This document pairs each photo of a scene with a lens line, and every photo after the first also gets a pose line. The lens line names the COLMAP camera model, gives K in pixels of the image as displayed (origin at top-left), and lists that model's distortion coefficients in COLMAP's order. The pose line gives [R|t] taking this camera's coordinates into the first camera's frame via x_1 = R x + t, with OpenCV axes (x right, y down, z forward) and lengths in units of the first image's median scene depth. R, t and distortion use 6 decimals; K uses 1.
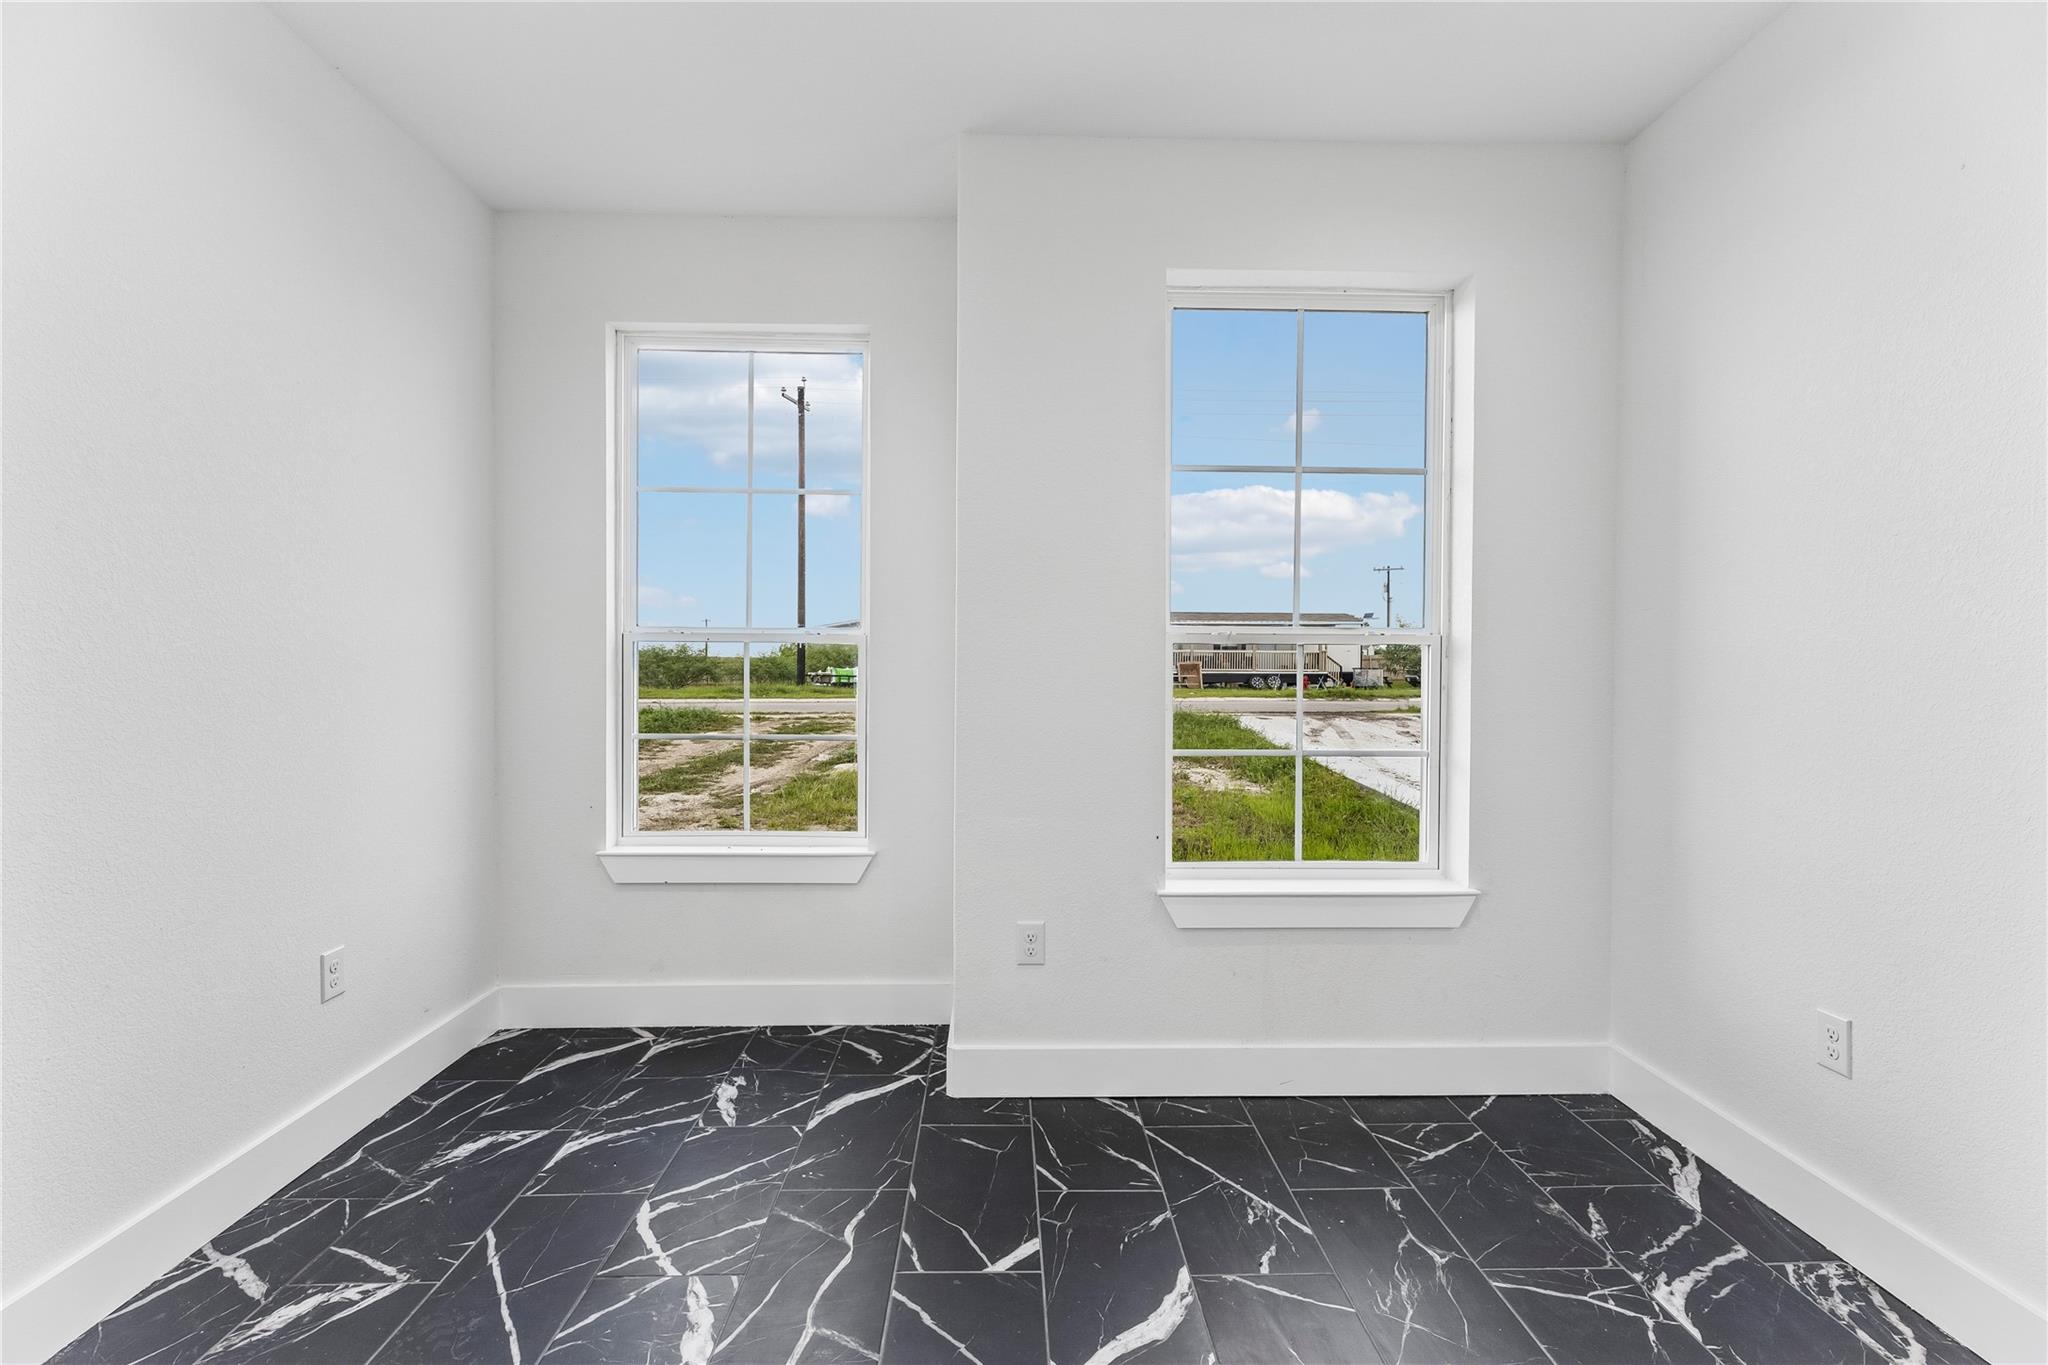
lens RADIAL K [[925.7, 0, 1023.1], [0, 925.7, 676.0], [0, 0, 1]] dist [-0.000618, 0.000130]
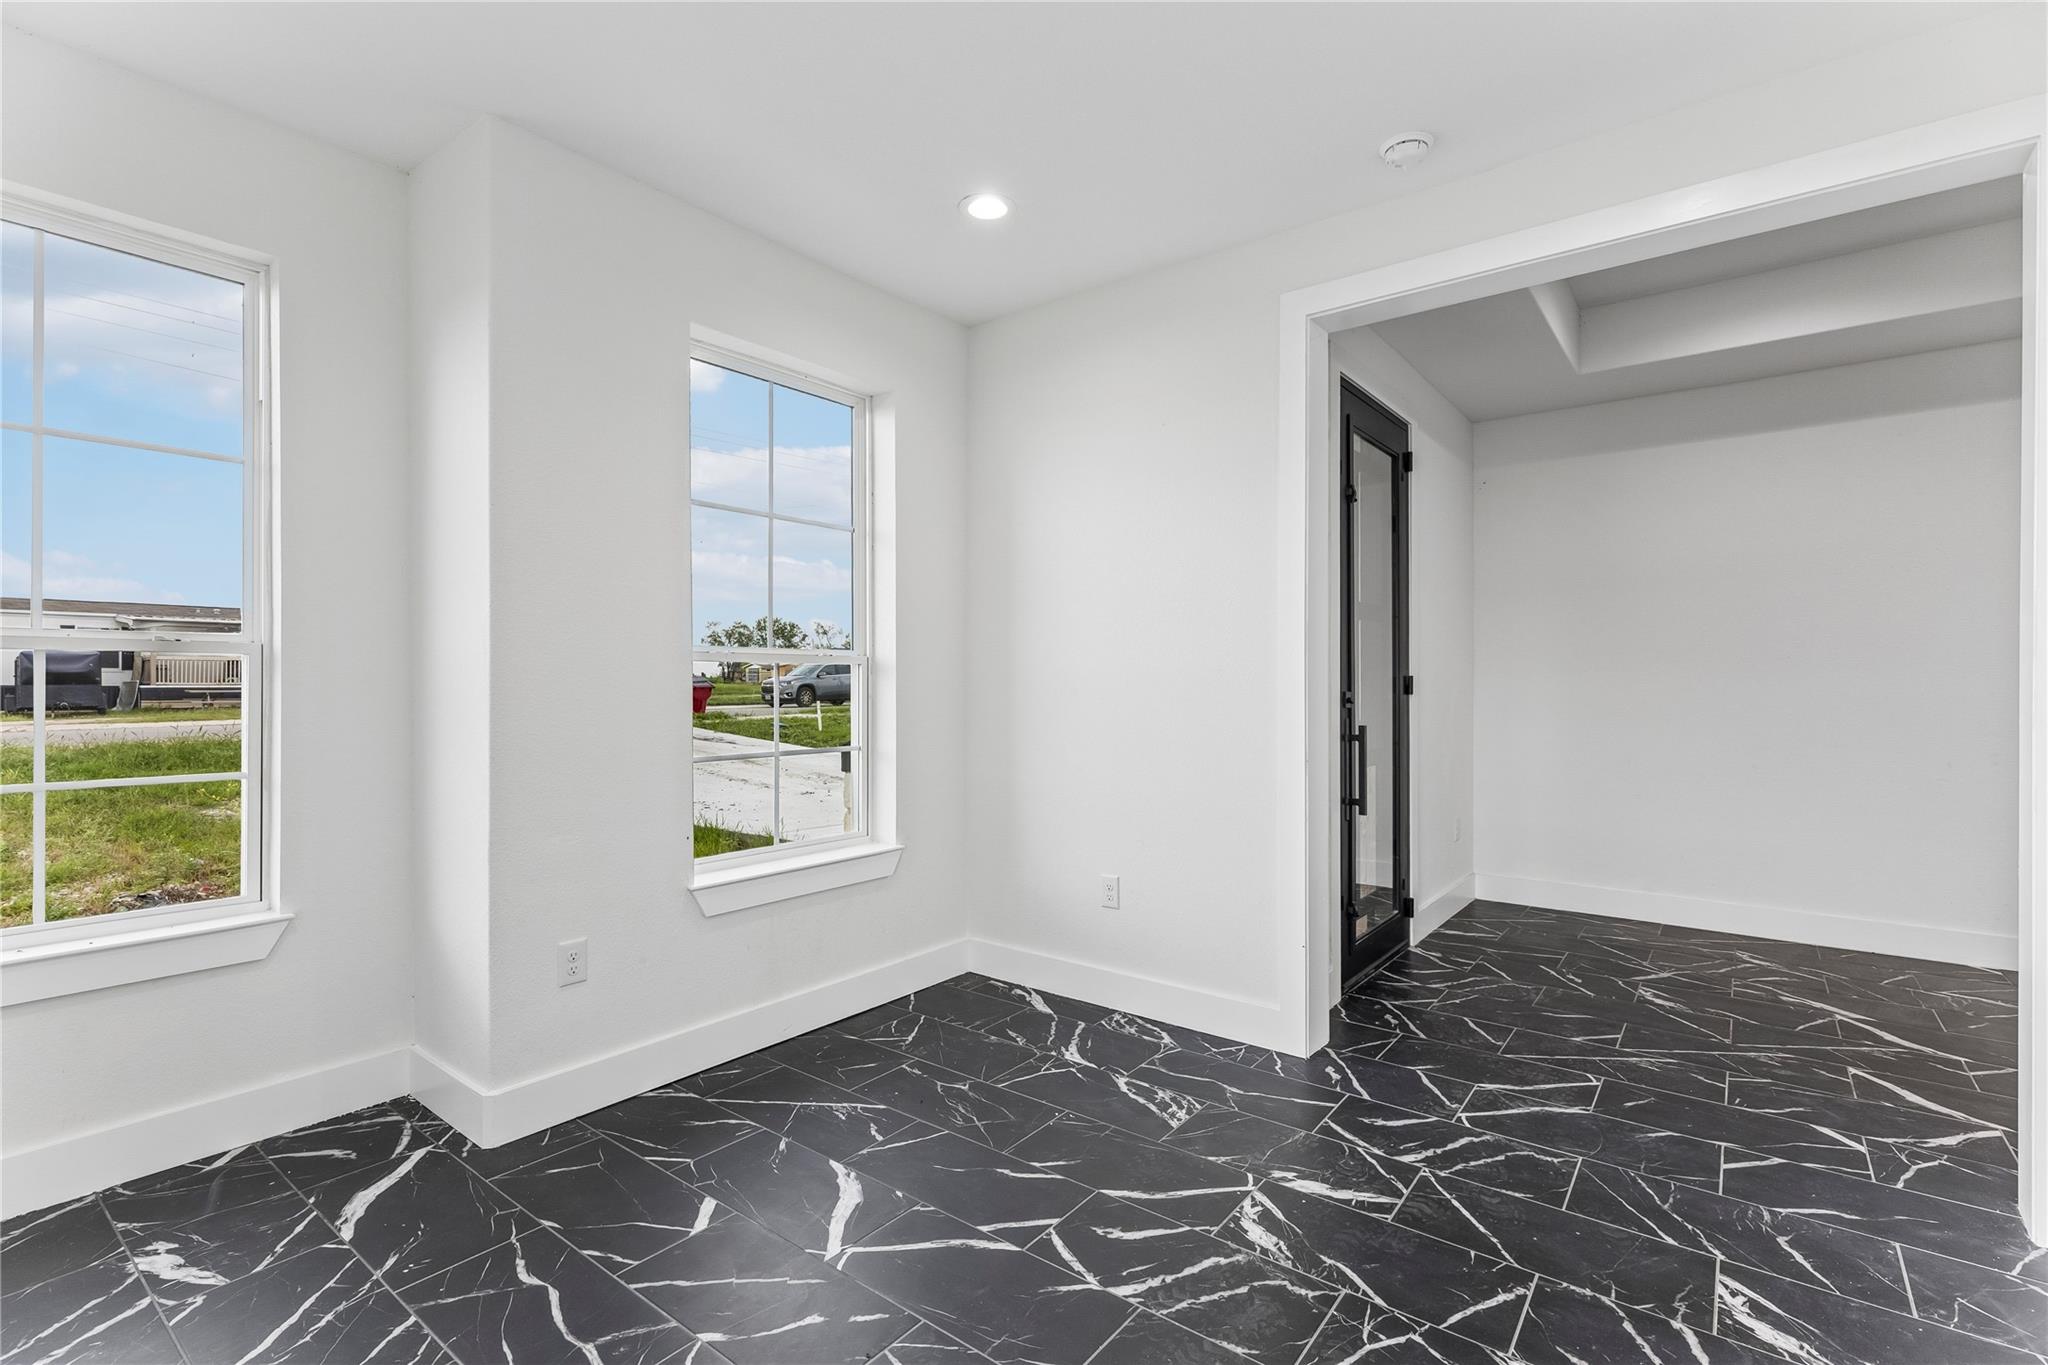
lens RADIAL K [[925.7, 0, 1026.8], [0, 925.7, 681.4], [0, 0, 1]] dist [-0.000618, 0.000130]
pose [[0.633178, -0.004027, 0.773996, -0.449441], [0.011714, 0.999922, -0.004380, -0.001354], [-0.773917, 0.011840, 0.633176, -0.005425]]
